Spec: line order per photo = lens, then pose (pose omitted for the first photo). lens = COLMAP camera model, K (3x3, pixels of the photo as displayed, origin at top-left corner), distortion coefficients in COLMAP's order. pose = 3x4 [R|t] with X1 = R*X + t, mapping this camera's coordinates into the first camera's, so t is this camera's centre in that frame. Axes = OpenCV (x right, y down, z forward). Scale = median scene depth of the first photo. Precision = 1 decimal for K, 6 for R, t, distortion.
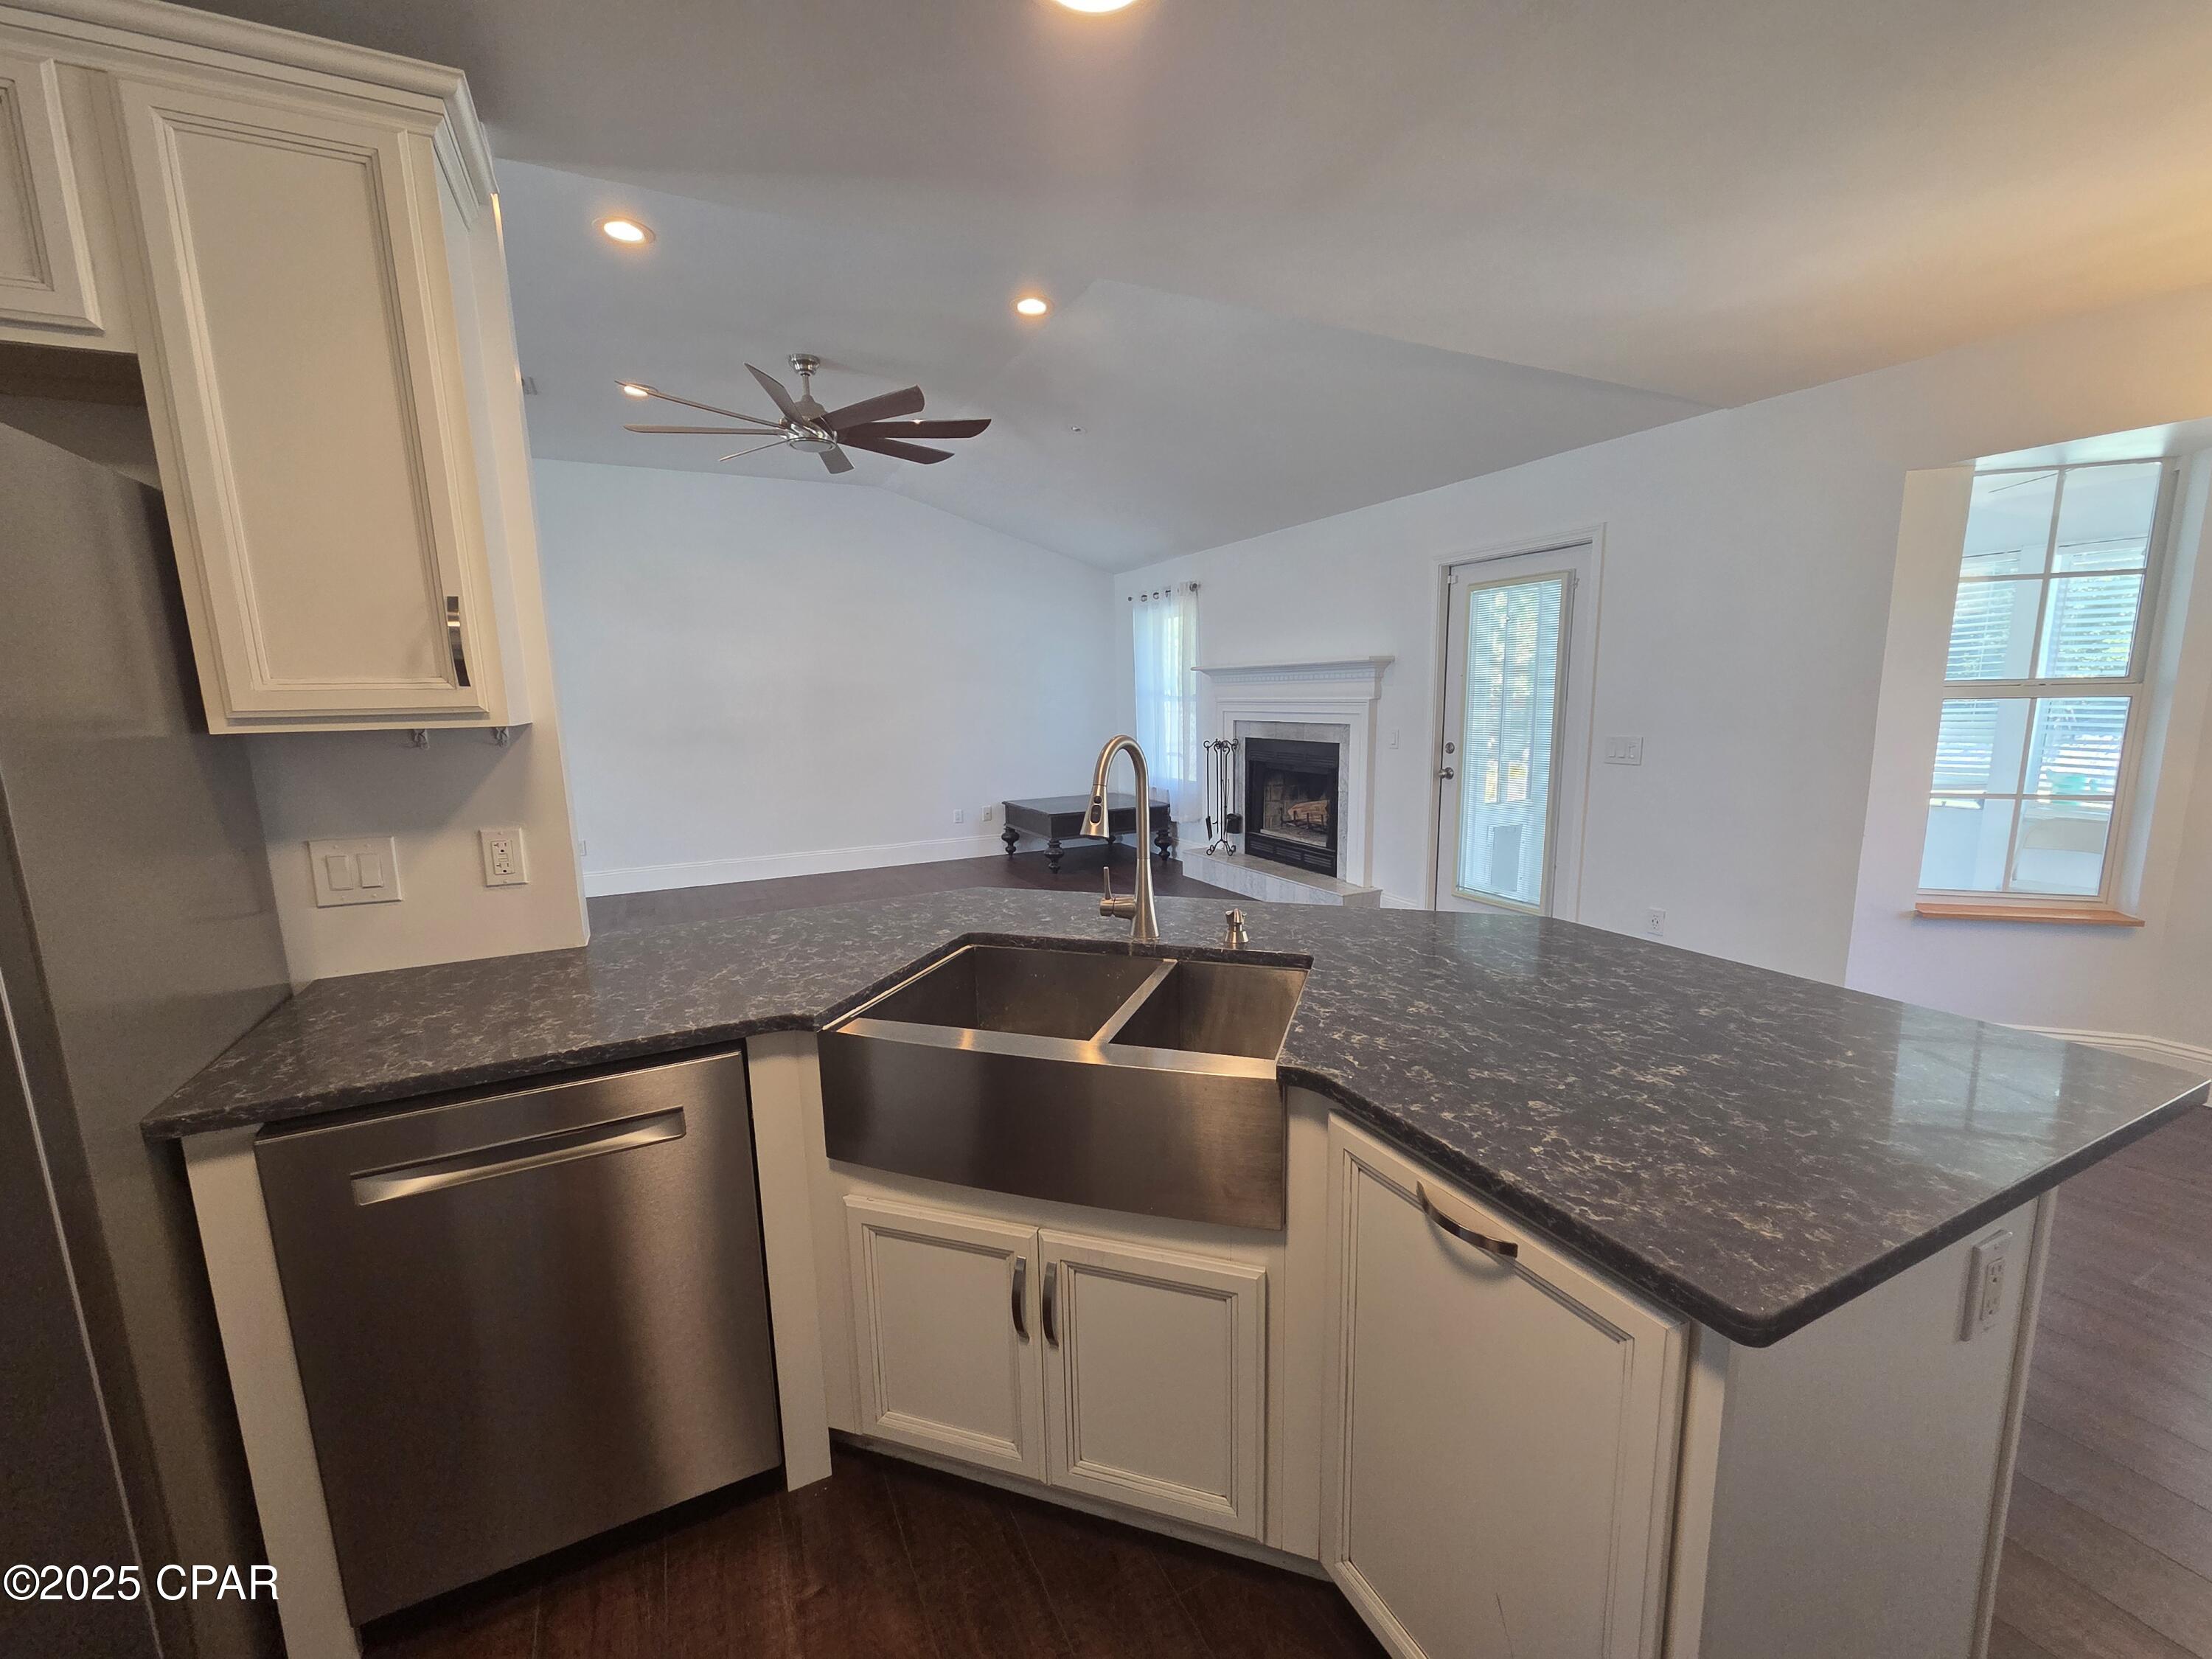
lens RADIAL K [[902.6, 0, 1115.2], [0, 902.6, 849.6], [0, 0, 1]] dist [0.001514, -0.000018]
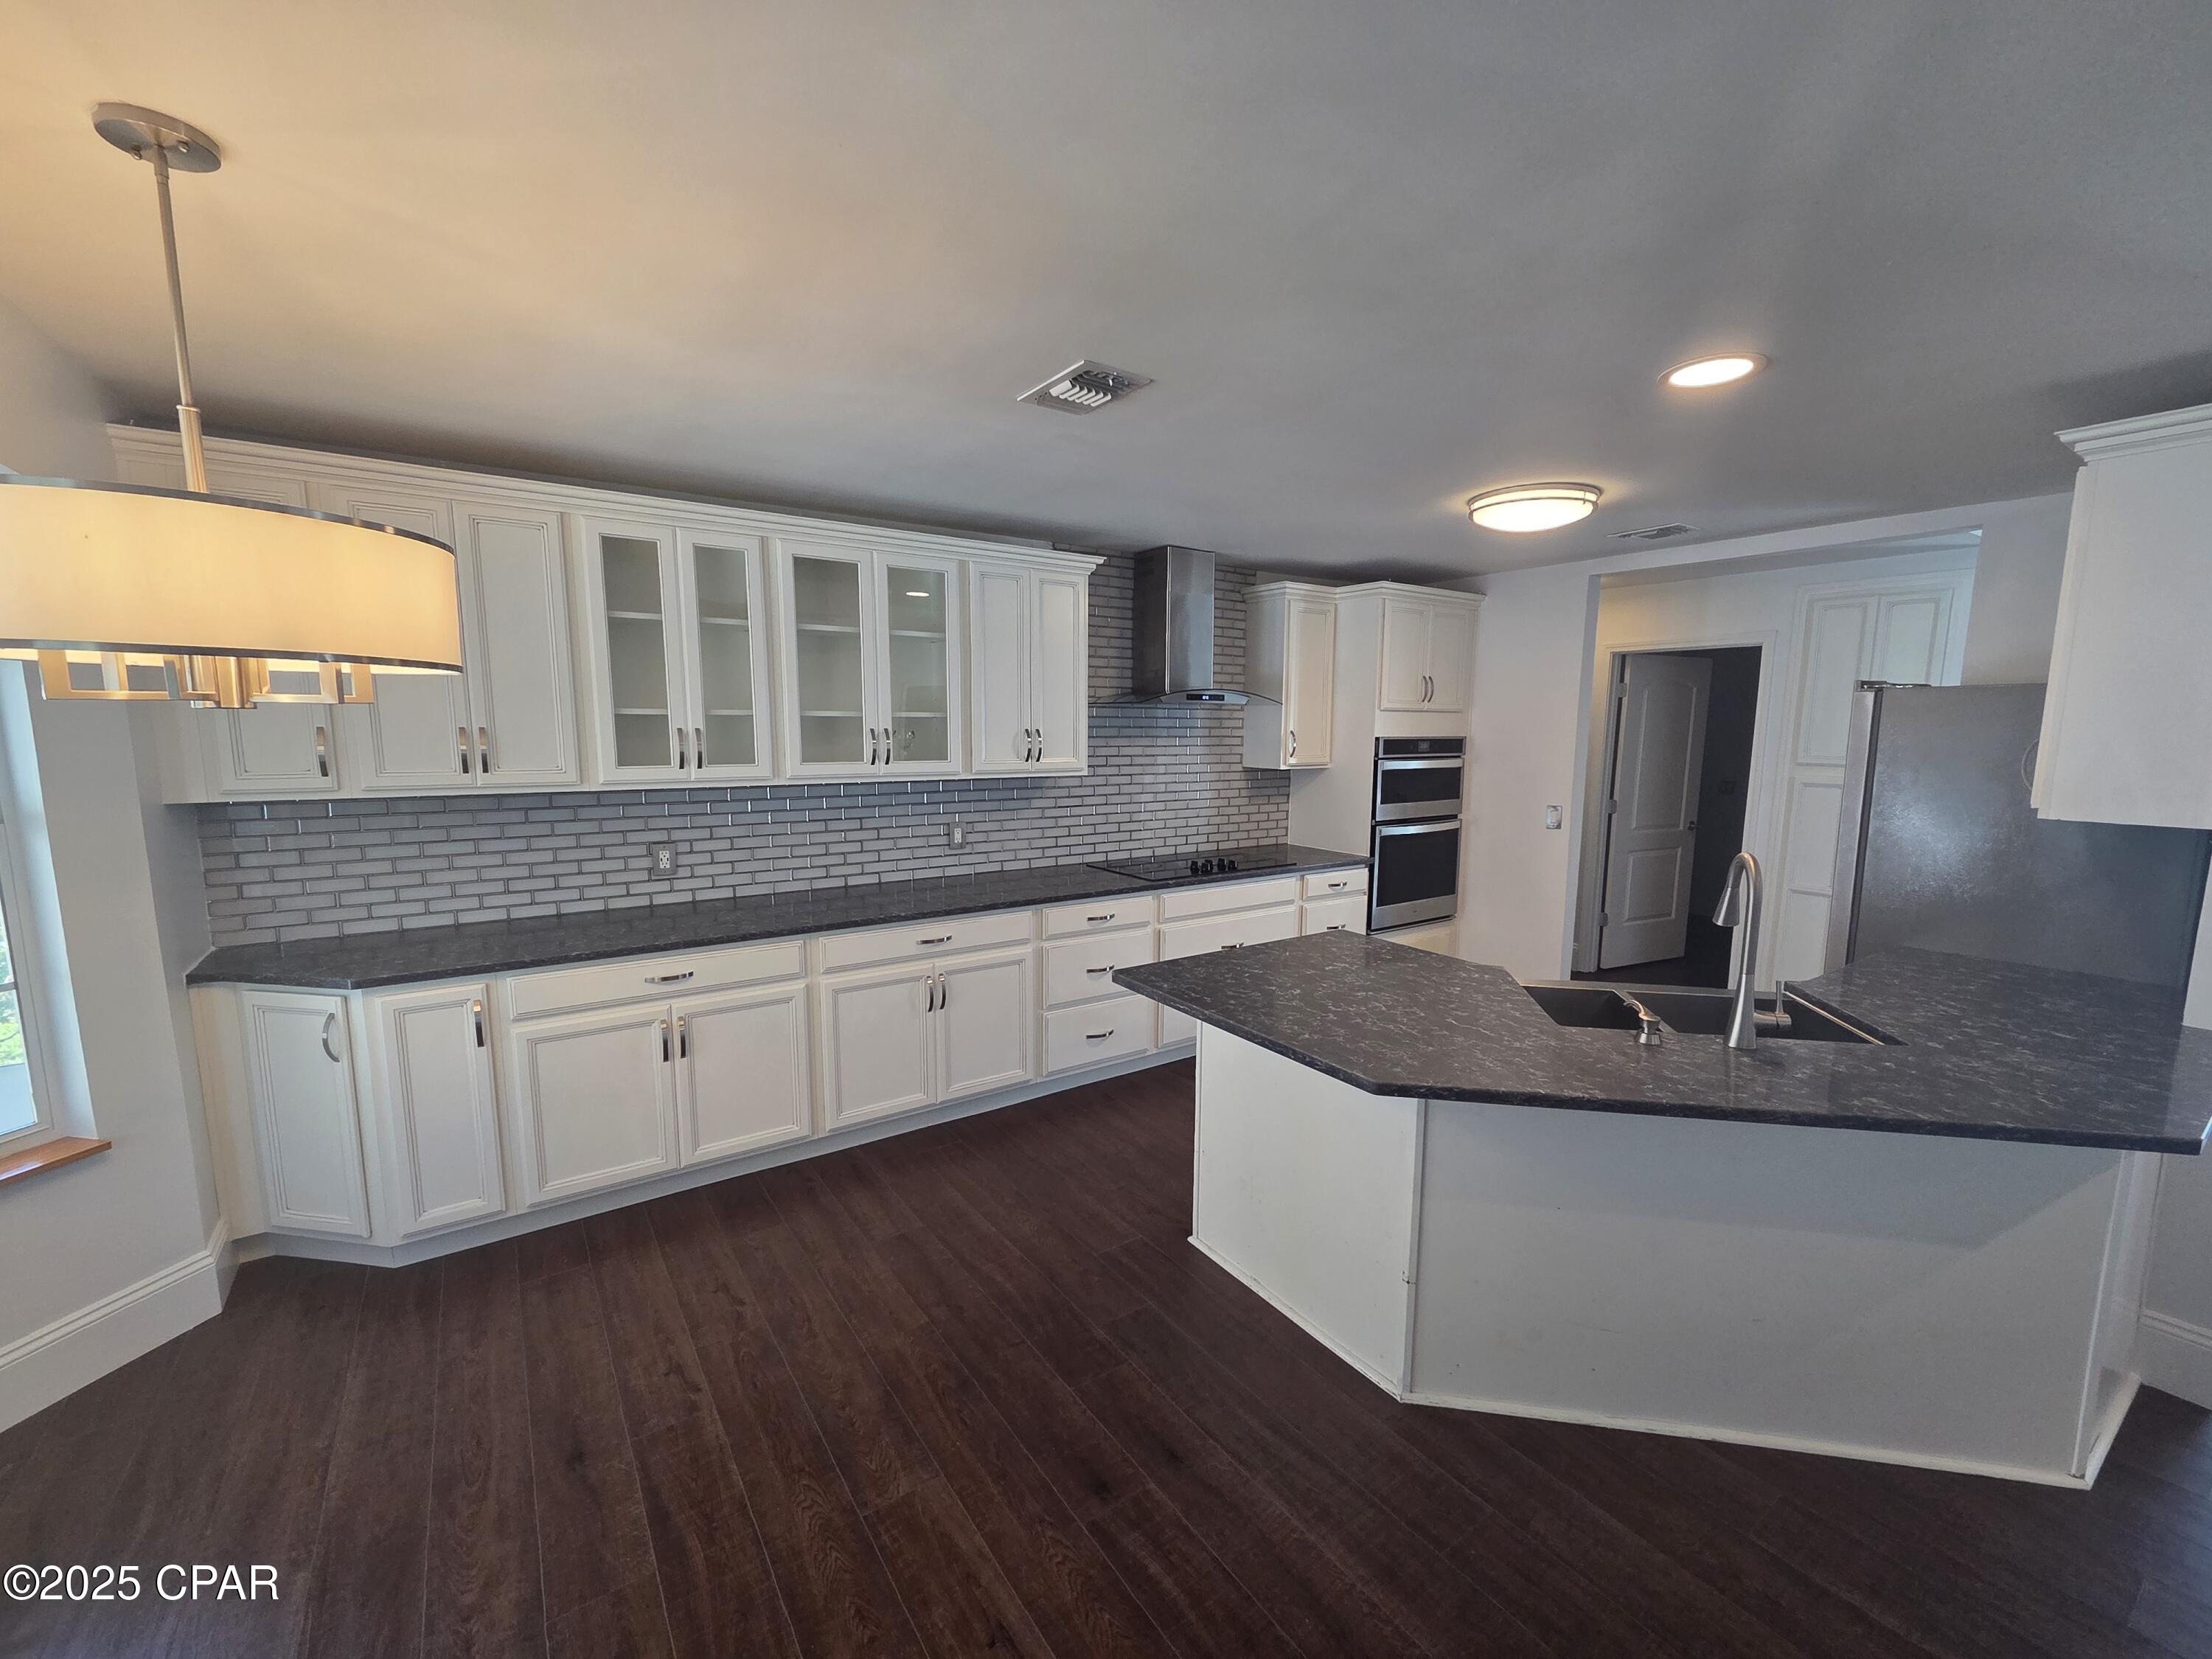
lens RADIAL K [[907.6, 0, 1116.4], [0, 907.6, 851.2], [0, 0, 1]] dist [0.001015, 0.000290]
pose [[-0.989957, 0.035998, -0.136706, 0.422305], [-0.007906, 0.951425, 0.307780, -0.210049], [0.141145, 0.305770, -0.941585, 0.865066]]
